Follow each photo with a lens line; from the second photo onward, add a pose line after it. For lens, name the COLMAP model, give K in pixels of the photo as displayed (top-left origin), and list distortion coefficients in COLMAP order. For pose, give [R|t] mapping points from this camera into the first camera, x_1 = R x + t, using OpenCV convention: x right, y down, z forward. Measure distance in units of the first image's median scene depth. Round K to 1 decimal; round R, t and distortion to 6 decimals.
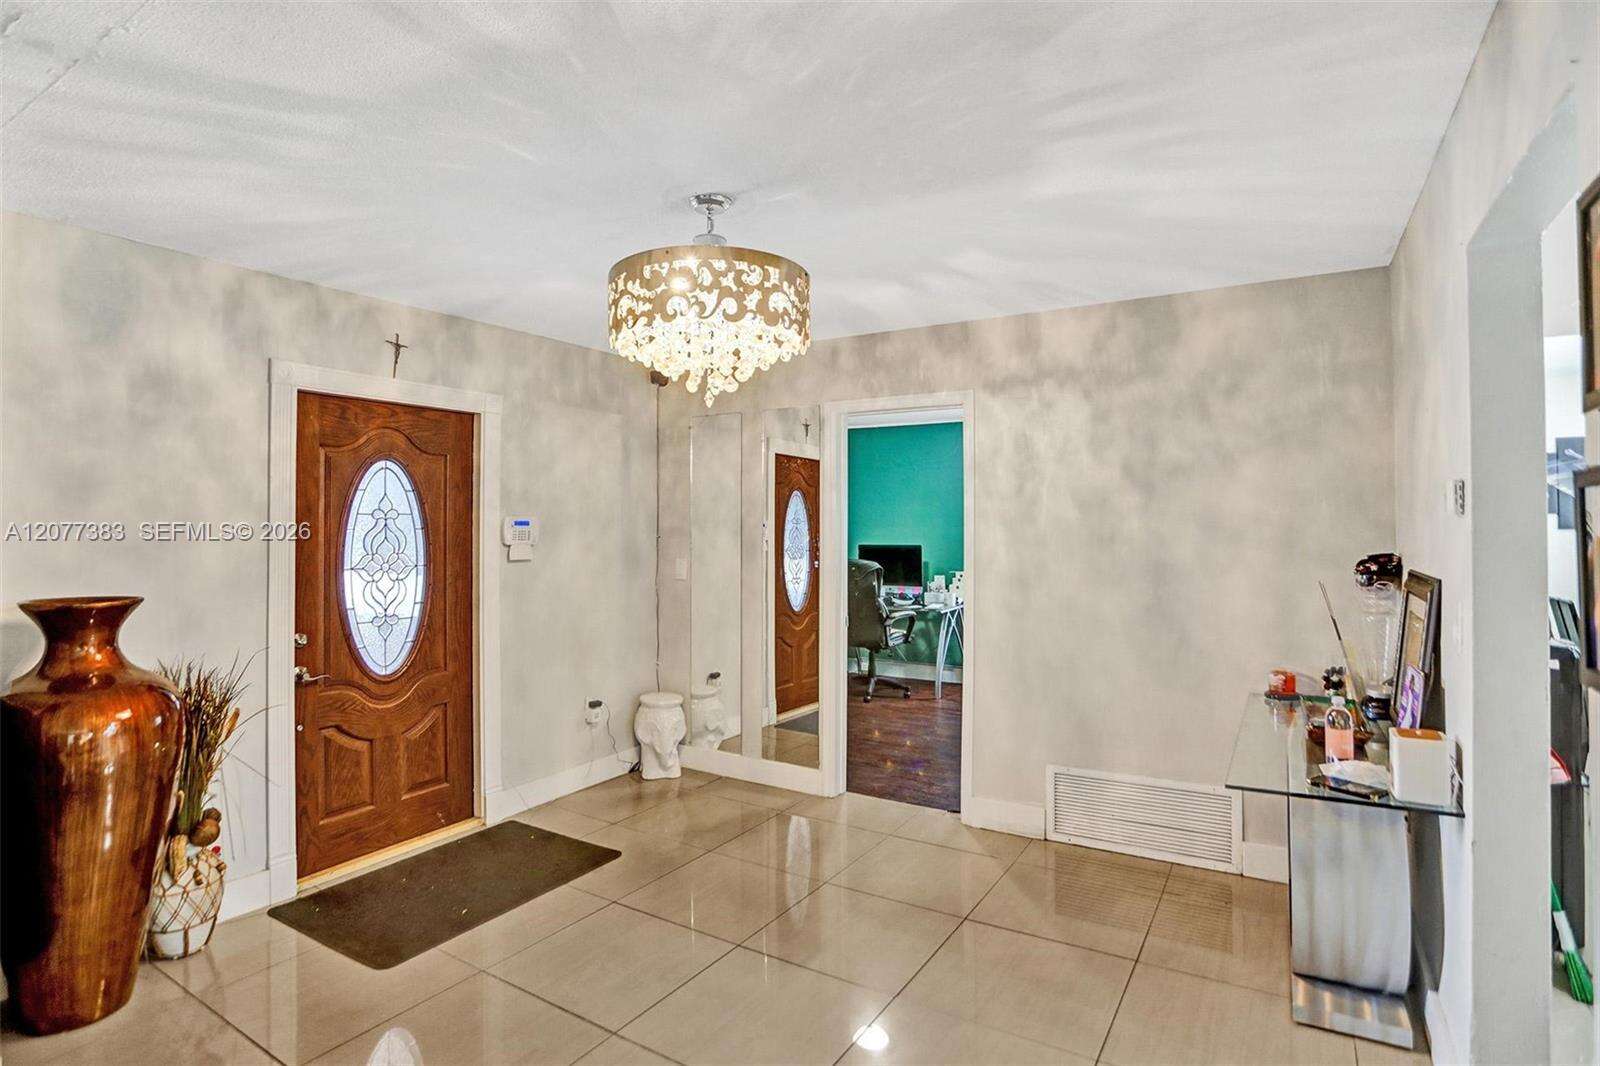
lens RADIAL K [[810.7, 0, 804.2], [0, 810.7, 521.9], [0, 0, 1]] dist [-0.002346, 0.001229]
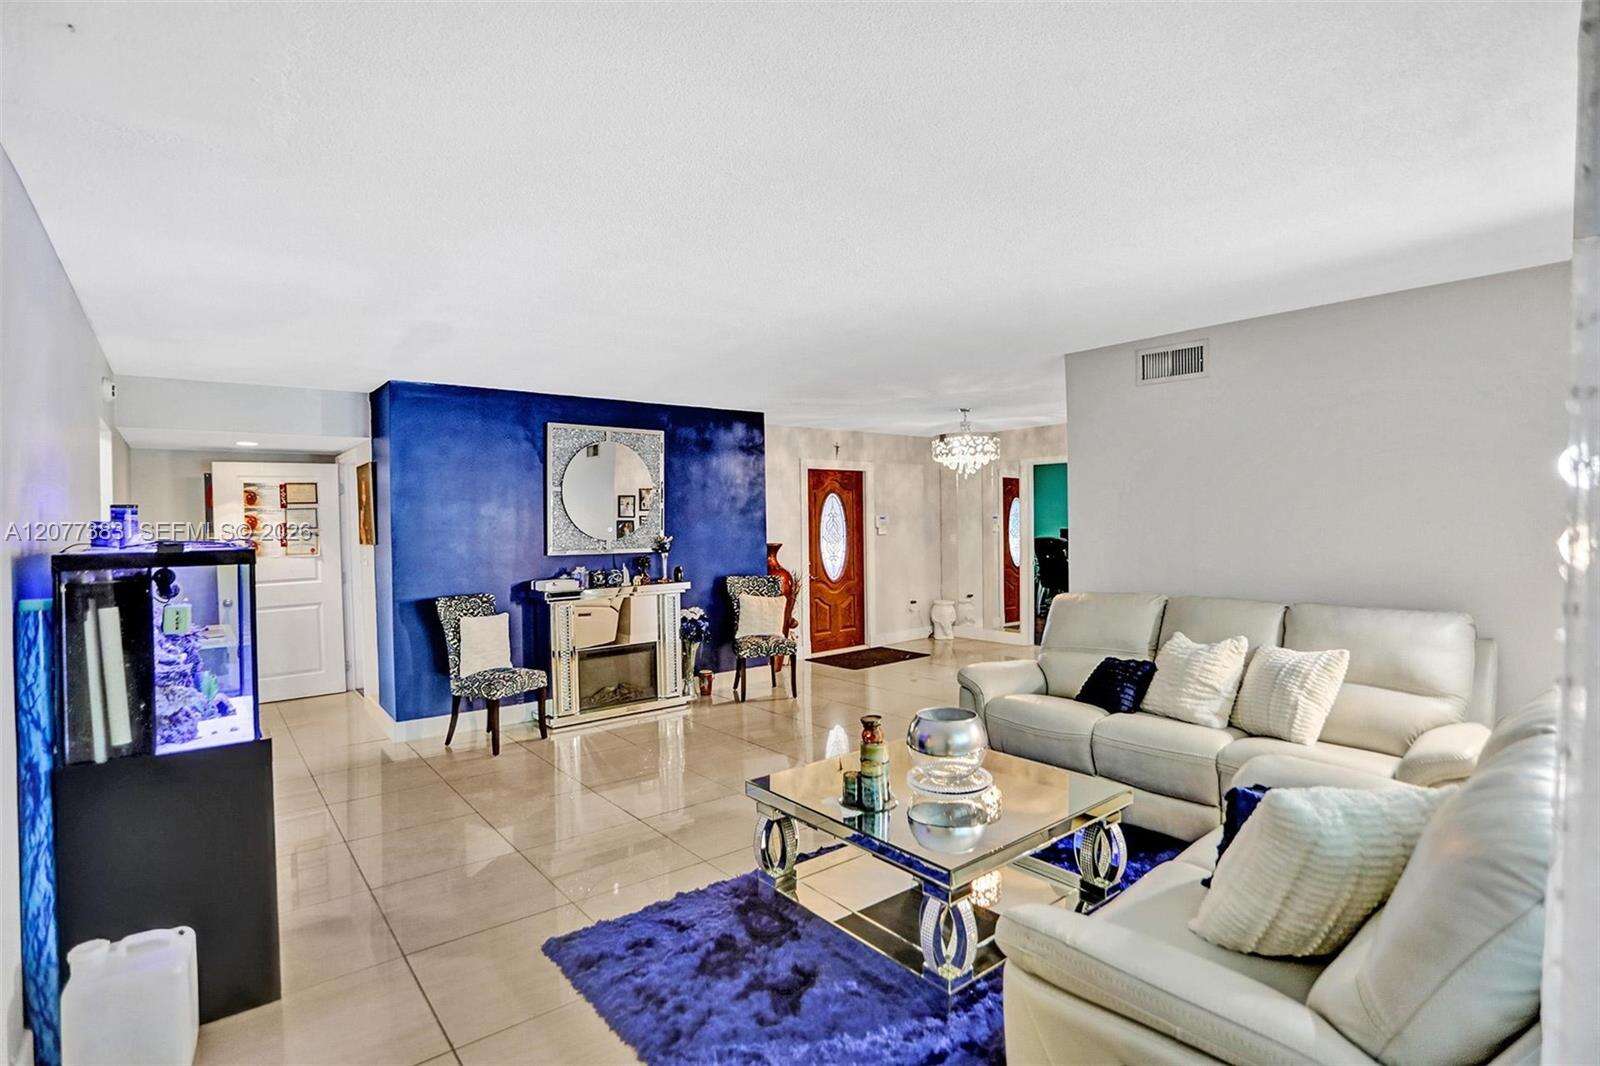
lens RADIAL K [[778.2, 0, 796.8], [0, 778.2, 524.1], [0, 0, 1]] dist [-0.065386, 0.029838]
pose [[0.945727, -0.013134, -0.324696, 0.134255], [0.015734, 0.999862, 0.005385, 0.002694], [0.324581, -0.010202, 0.945803, -1.167040]]
